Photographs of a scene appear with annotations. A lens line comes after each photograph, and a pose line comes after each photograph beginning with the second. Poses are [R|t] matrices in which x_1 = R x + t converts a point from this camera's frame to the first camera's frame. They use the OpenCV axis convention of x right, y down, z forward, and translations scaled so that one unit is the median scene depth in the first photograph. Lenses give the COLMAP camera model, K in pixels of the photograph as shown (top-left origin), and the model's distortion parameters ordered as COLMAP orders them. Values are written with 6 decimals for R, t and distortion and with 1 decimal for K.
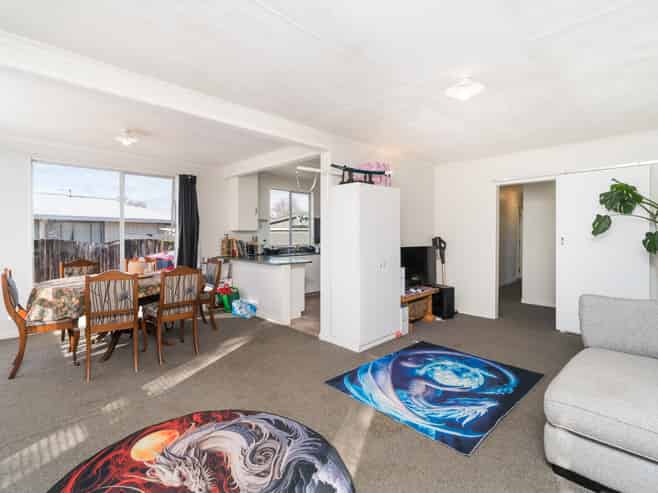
lens RADIAL K [[355.1, 0, 329.0], [0, 355.1, 254.5], [0, 0, 1]] dist [-0.002140, -0.000893]
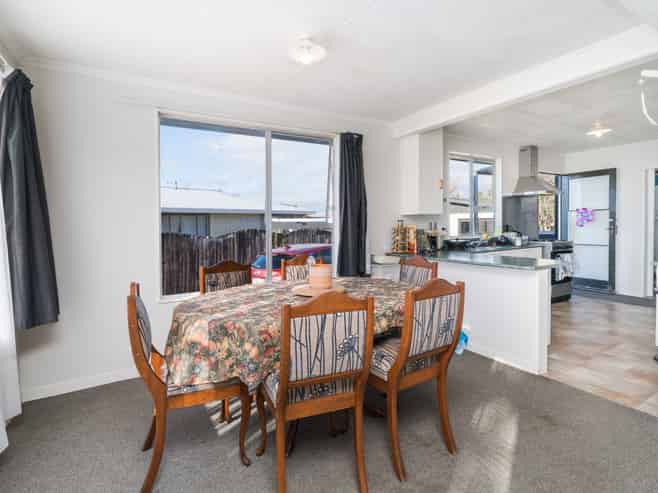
lens RADIAL K [[385.5, 0, 330.7], [0, 385.5, 242.6], [0, 0, 1]] dist [-0.004858, -0.001391]
pose [[0.972181, -0.009252, -0.234048, -0.361327], [0.006868, 0.999916, -0.011001, -0.010570], [0.234130, 0.009087, 0.972163, 0.375068]]
